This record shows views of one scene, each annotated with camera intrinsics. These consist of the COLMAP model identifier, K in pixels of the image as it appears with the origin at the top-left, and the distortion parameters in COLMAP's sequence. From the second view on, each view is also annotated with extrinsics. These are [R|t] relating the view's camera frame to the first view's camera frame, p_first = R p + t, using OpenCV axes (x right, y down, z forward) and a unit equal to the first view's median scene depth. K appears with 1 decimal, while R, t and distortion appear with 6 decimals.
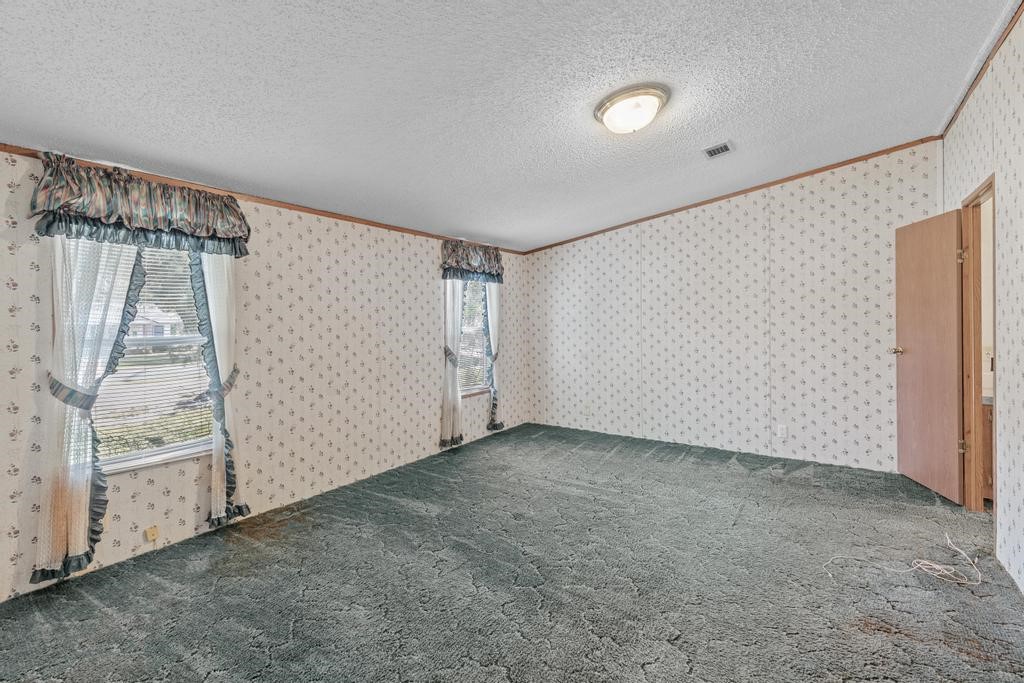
lens RADIAL K [[469.2, 0, 505.7], [0, 469.2, 323.0], [0, 0, 1]] dist [0.008408, -0.000929]
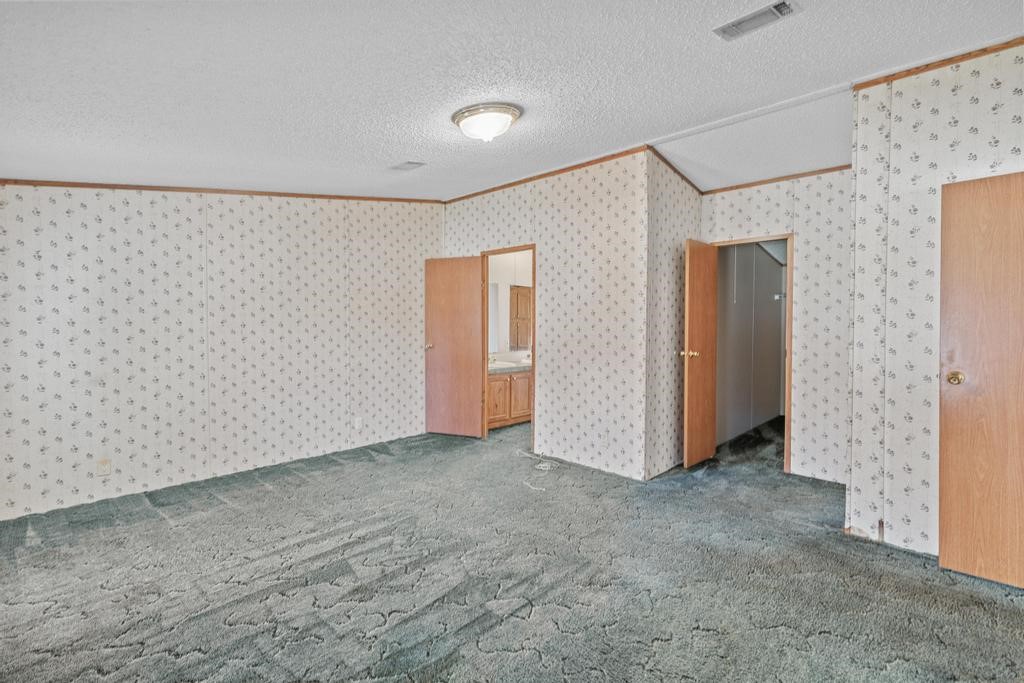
lens RADIAL K [[469.2, 0, 510.6], [0, 469.2, 338.8], [0, 0, 1]] dist [0.008408, -0.000929]
pose [[0.161006, -0.027227, 0.986578, -0.503377], [0.002136, 0.999627, 0.027238, -0.000976], [-0.986951, -0.002278, 0.161004, 0.520525]]
